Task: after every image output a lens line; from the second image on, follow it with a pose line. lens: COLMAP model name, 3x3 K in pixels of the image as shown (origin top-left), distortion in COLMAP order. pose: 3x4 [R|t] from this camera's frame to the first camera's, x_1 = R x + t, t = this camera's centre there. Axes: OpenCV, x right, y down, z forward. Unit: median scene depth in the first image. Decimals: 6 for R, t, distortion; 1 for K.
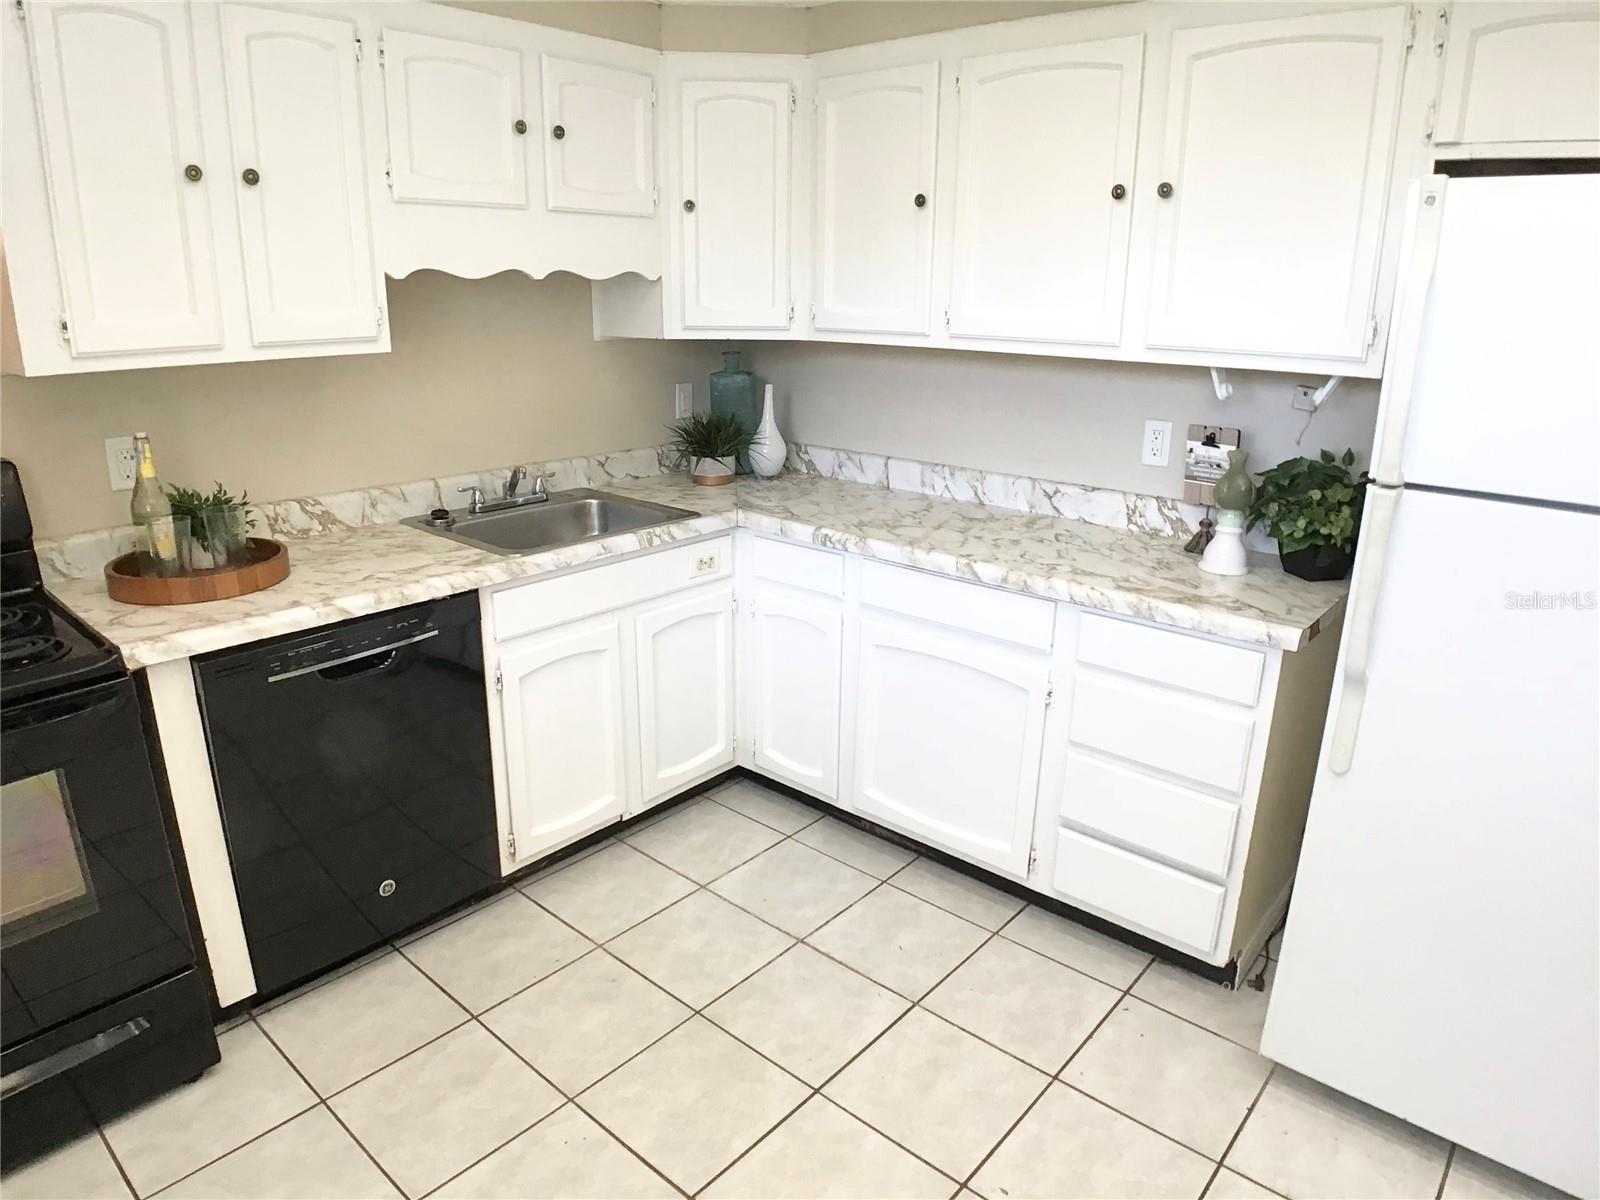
lens RADIAL K [[994.0, 0, 796.2], [0, 994.0, 594.6], [0, 0, 1]] dist [-0.078682, 0.000071]
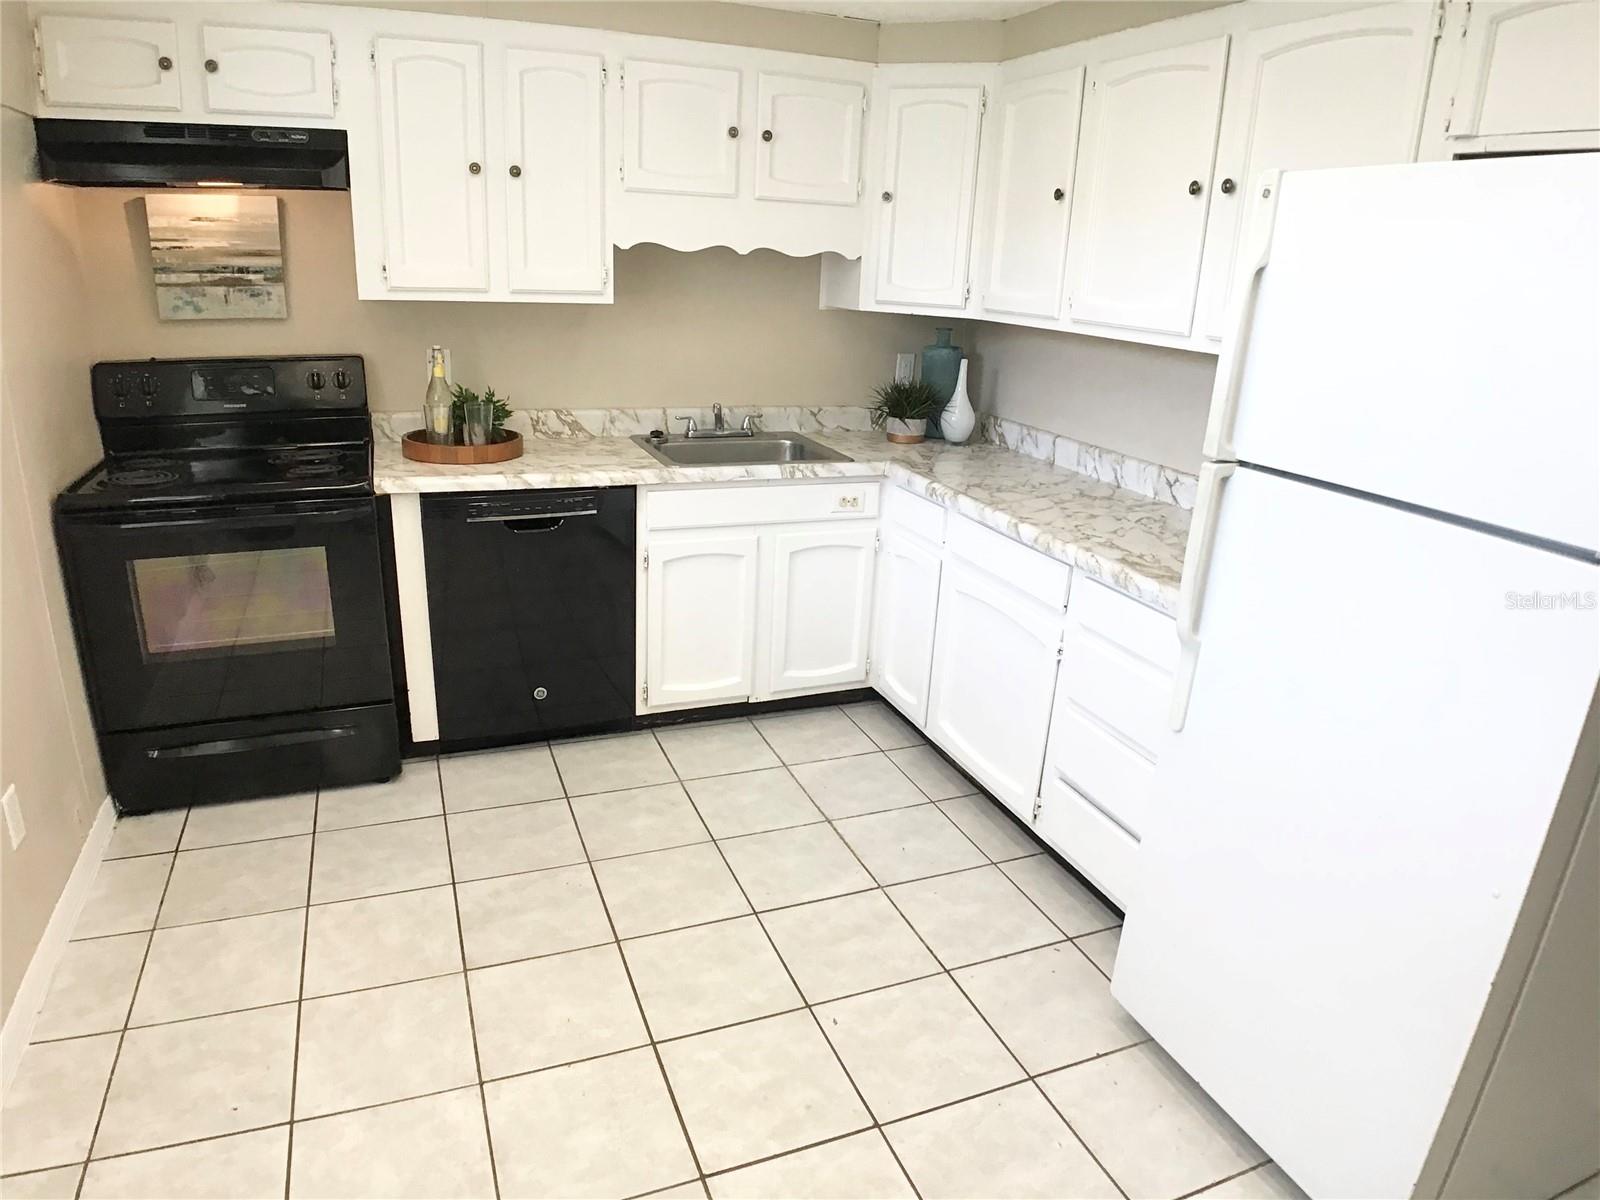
lens RADIAL K [[994.0, 0, 797.0], [0, 994.0, 597.0], [0, 0, 1]] dist [-0.078682, 0.000071]
pose [[0.891879, 0.174706, -0.417168, 0.450162], [-0.168881, 0.984308, 0.051163, 0.036002], [0.419560, 0.024821, 0.907388, -0.107282]]
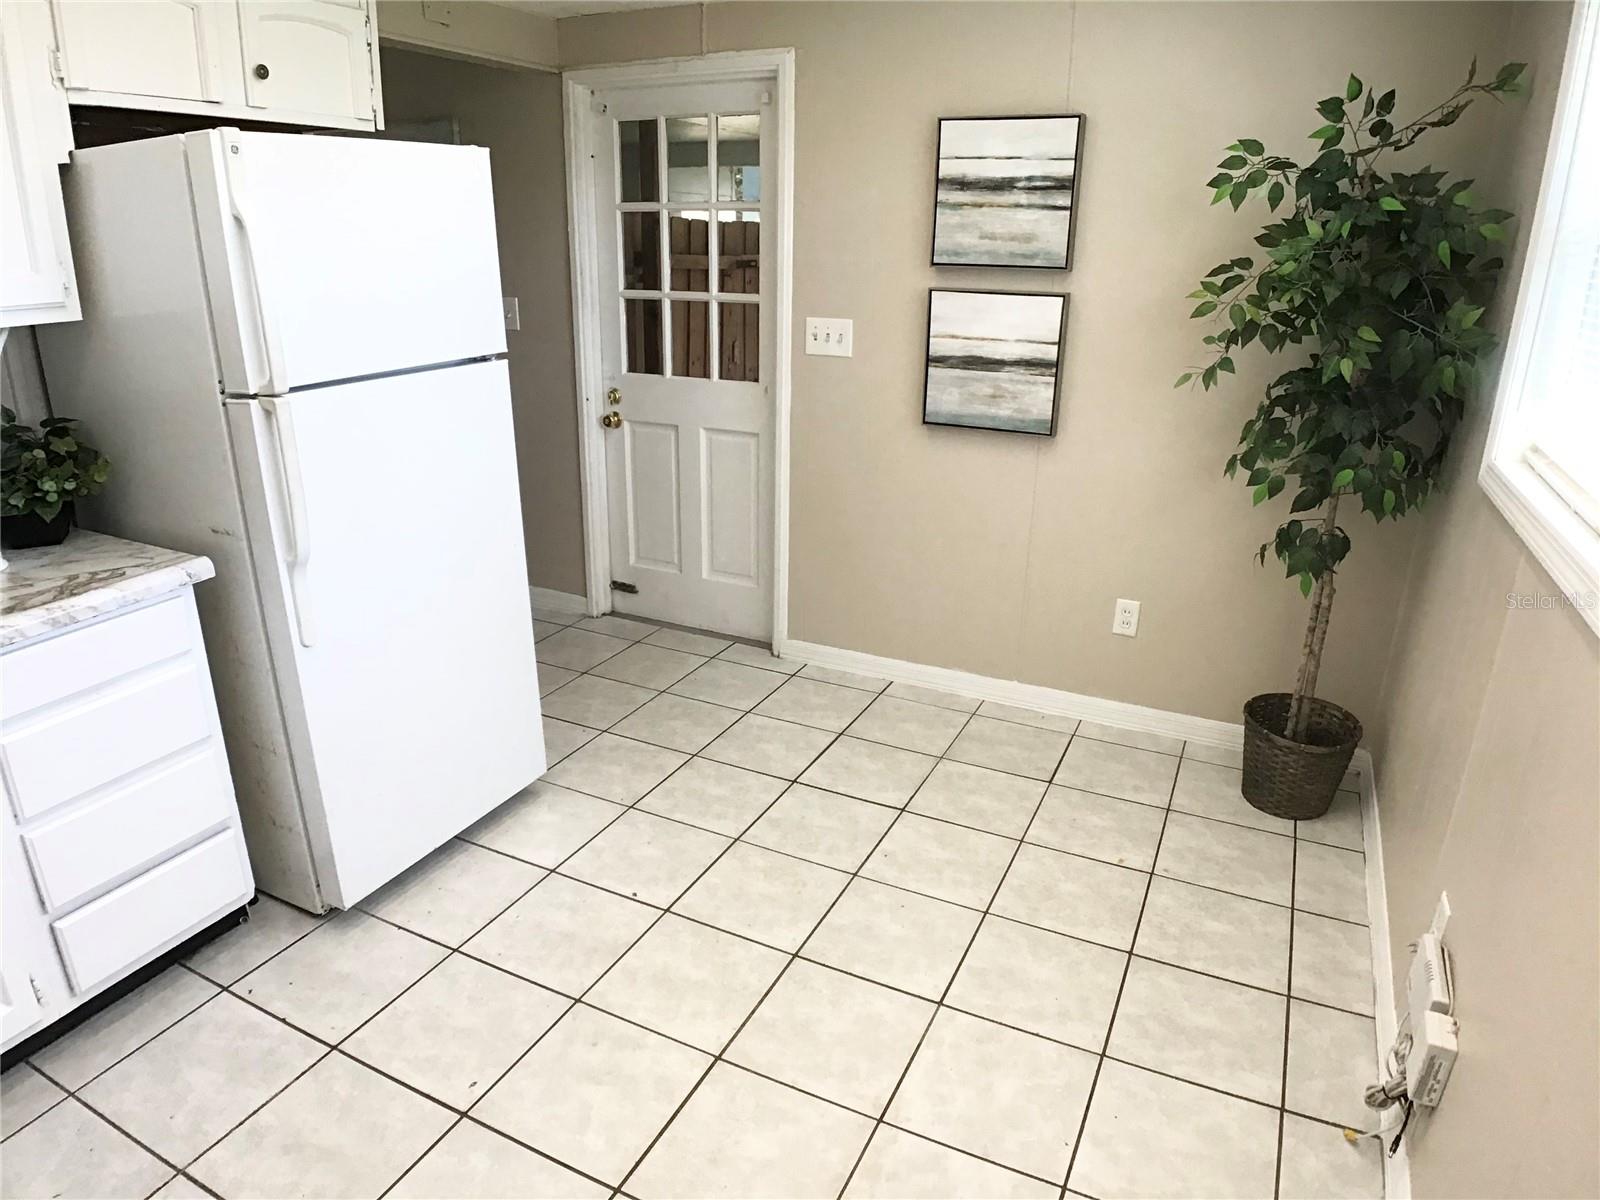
lens RADIAL K [[994.0, 0, 807.1], [0, 994.0, 591.9], [0, 0, 1]] dist [-0.078682, 0.000071]
pose [[-0.265142, -0.339004, 0.902649, -0.510199], [0.269777, 0.872683, 0.406994, -0.150166], [-0.925700, 0.351426, -0.139930, 0.466110]]
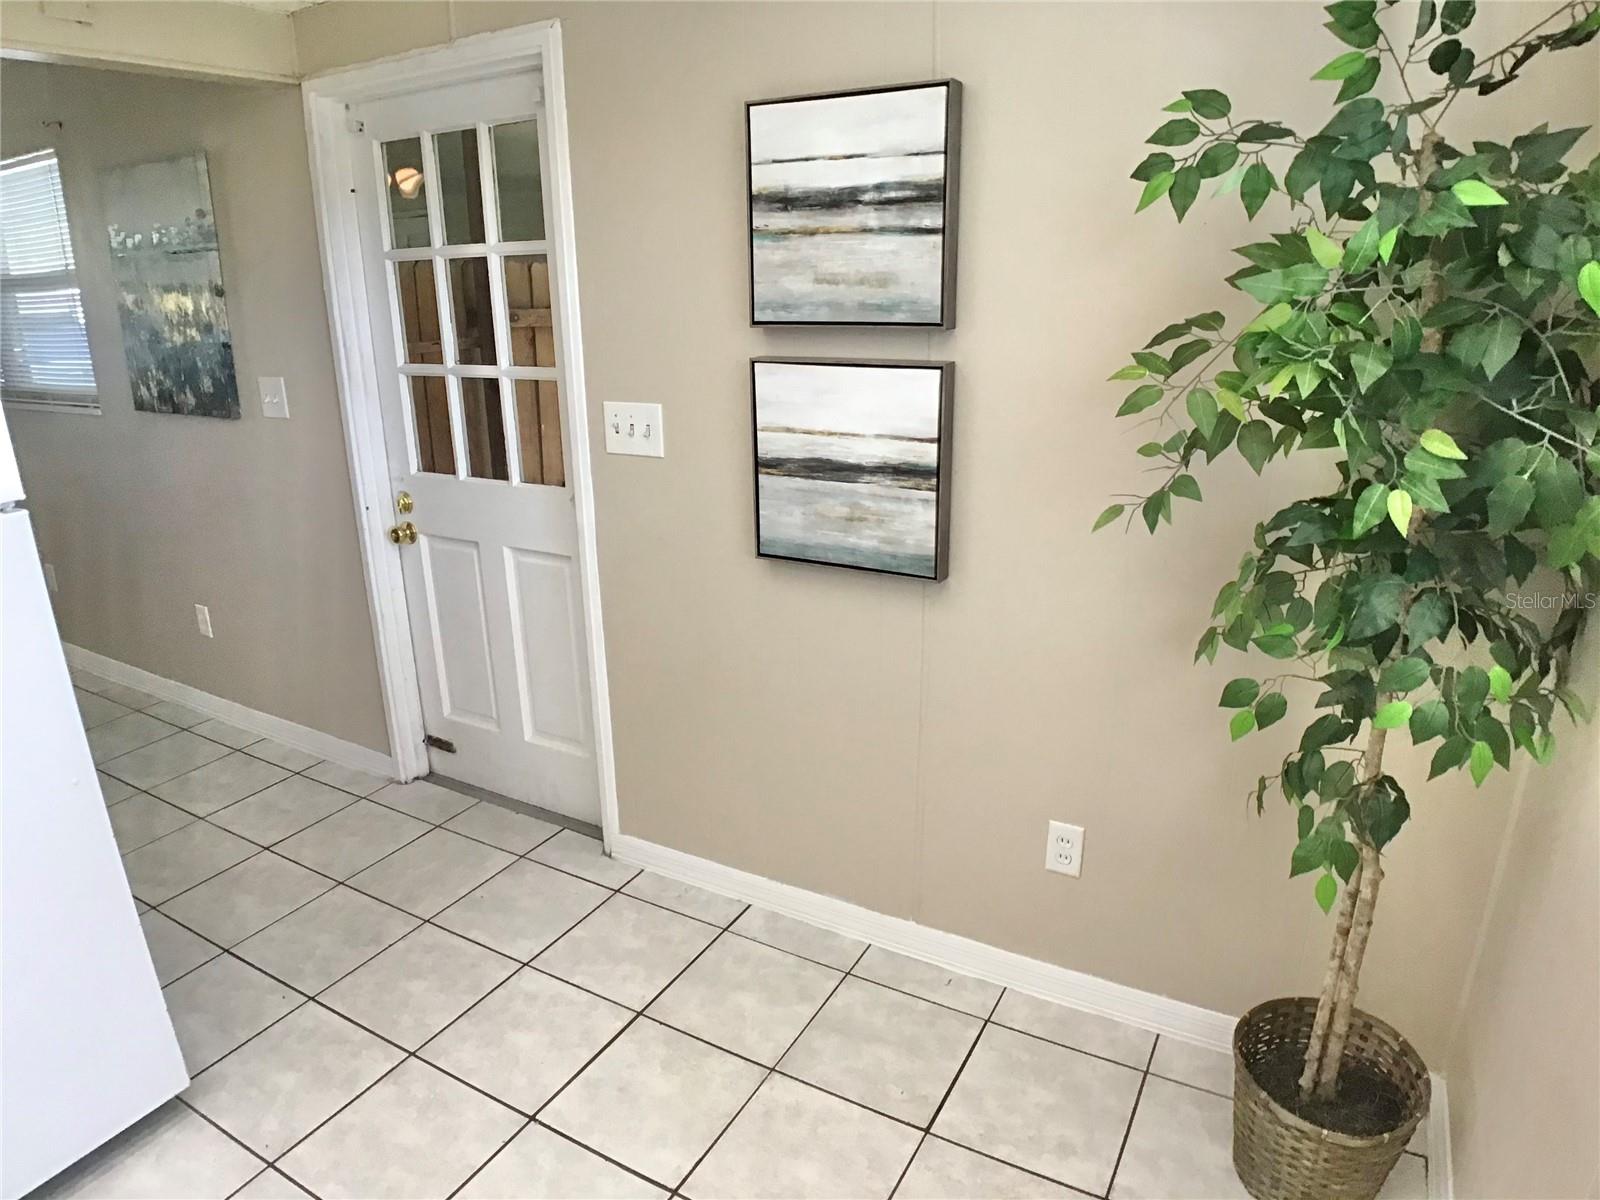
lens RADIAL K [[994.0, 0, 801.6], [0, 994.0, 592.9], [0, 0, 1]] dist [-0.078682, 0.000071]
pose [[-0.208991, -0.306498, 0.928645, -0.304106], [0.303467, 0.882408, 0.359532, -0.094244], [-0.929640, 0.356952, -0.091404, 0.274101]]
